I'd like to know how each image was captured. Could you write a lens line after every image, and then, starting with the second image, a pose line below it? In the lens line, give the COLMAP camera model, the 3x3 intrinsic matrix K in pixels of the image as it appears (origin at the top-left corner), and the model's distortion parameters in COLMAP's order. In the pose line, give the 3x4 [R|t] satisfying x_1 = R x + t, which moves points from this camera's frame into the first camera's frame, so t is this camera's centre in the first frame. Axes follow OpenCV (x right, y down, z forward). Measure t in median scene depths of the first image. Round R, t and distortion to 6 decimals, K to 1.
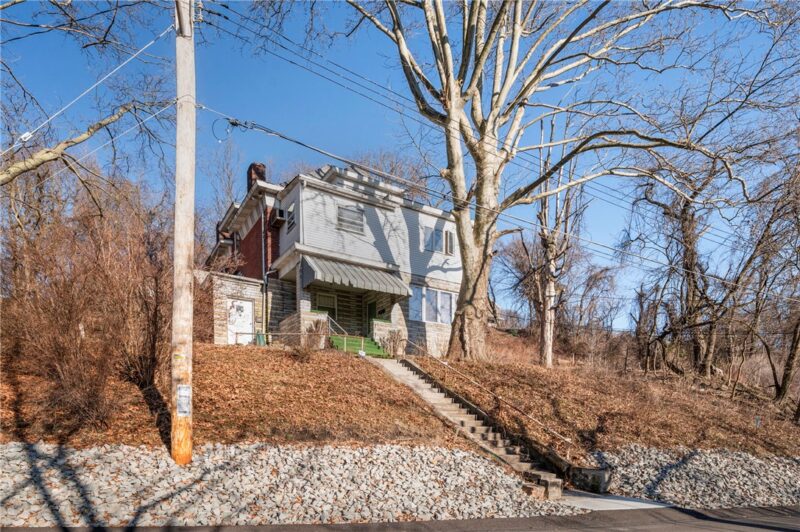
lens RADIAL K [[398.8, 0, 397.5], [0, 398.8, 282.3], [0, 0, 1]] dist [0.002552, 0.000019]
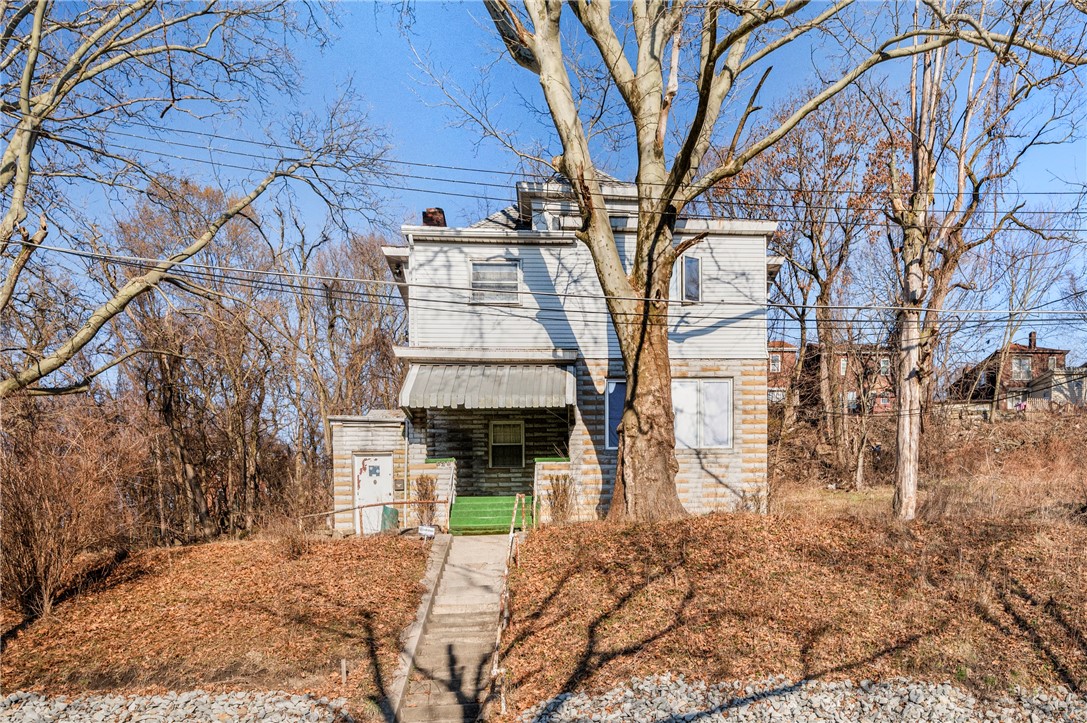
lens RADIAL K [[788.5, 0, 543.2], [0, 788.5, 361.4], [0, 0, 1]] dist [-0.004506, 0.000577]
pose [[0.895861, -0.193499, -0.399988, 0.365276], [0.183929, 0.980944, -0.062596, 0.029691], [0.404479, -0.017492, 0.914380, 0.042049]]
